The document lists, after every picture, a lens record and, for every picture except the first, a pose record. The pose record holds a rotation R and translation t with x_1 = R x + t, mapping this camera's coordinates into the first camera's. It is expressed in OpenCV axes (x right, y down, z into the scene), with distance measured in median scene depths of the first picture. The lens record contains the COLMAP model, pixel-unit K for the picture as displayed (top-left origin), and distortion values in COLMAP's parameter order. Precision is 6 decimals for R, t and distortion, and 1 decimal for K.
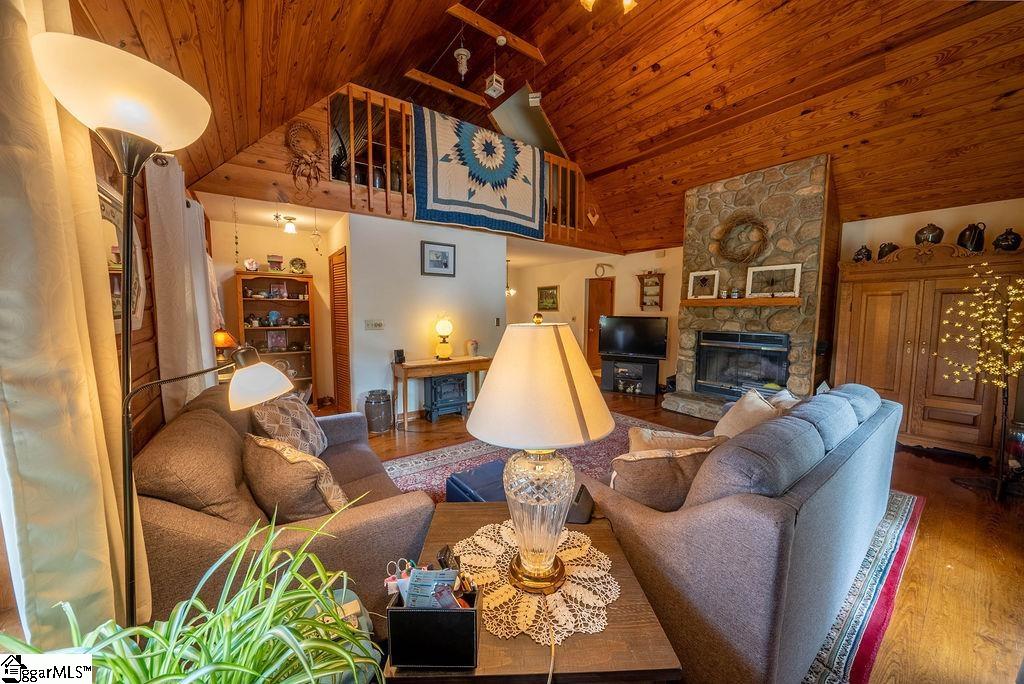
lens RADIAL K [[357.8, 0, 511.1], [0, 357.8, 344.2], [0, 0, 1]] dist [-0.020049, 0.001264]
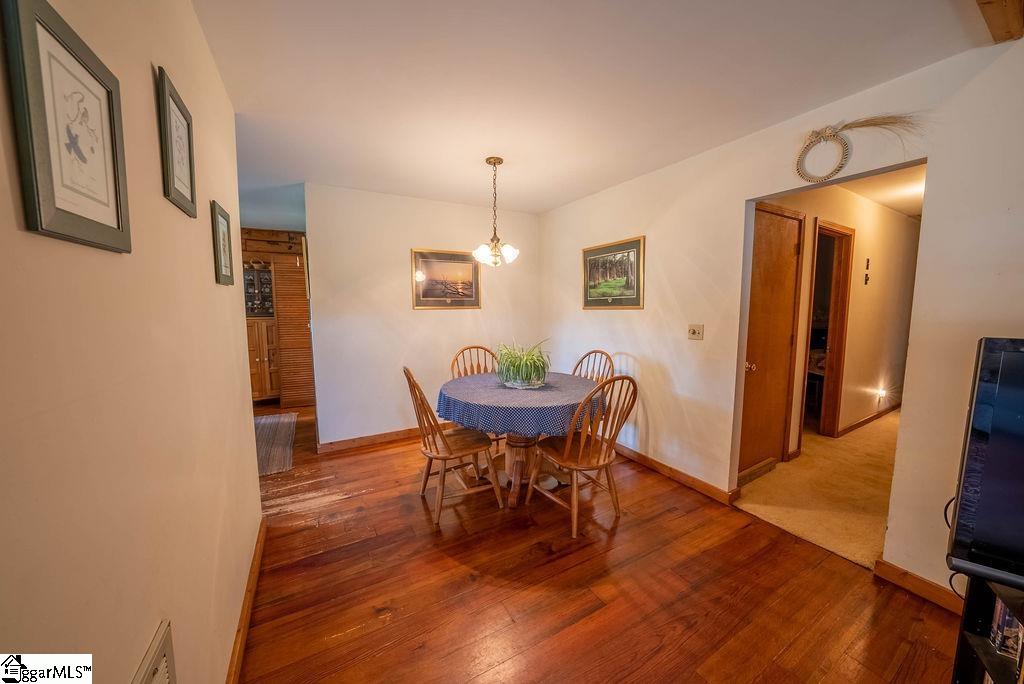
lens RADIAL K [[357.8, 0, 508.9], [0, 357.8, 343.0], [0, 0, 1]] dist [-0.020049, 0.001264]
pose [[0.992087, 0.011127, -0.125060, 0.076101], [-0.010546, 0.999930, 0.005312, -0.099585], [0.125110, -0.003951, 0.992135, 1.072290]]
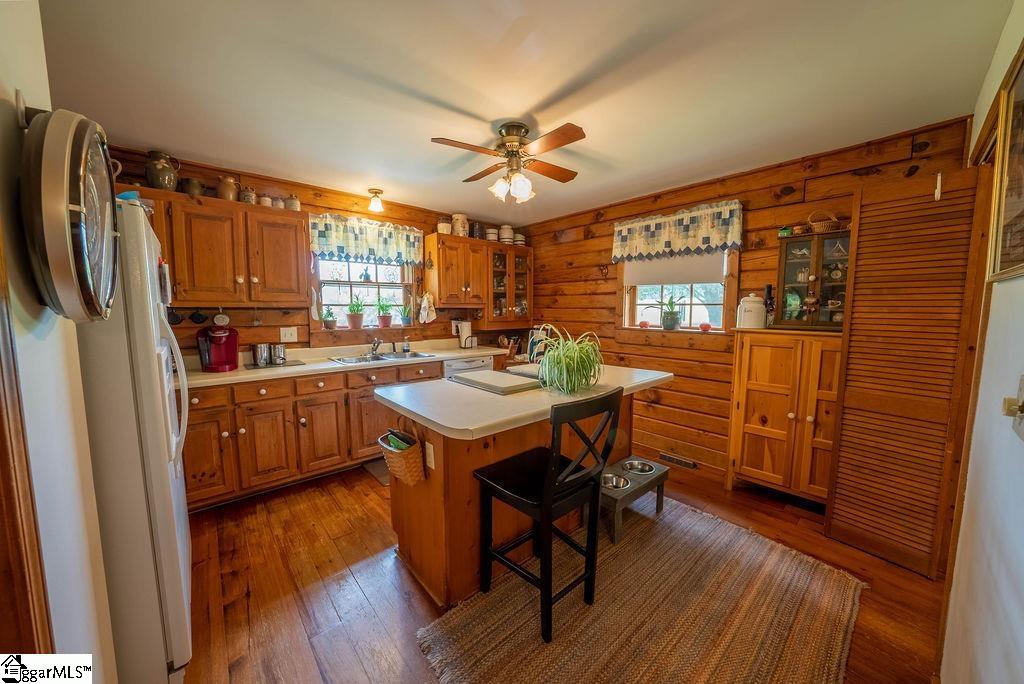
lens RADIAL K [[357.8, 0, 513.8], [0, 357.8, 340.3], [0, 0, 1]] dist [-0.020049, 0.001264]
pose [[0.088700, 0.093383, -0.991671, -0.278356], [-0.100969, 0.991310, 0.084317, -0.144029], [0.990928, 0.092649, 0.097358, 1.500301]]
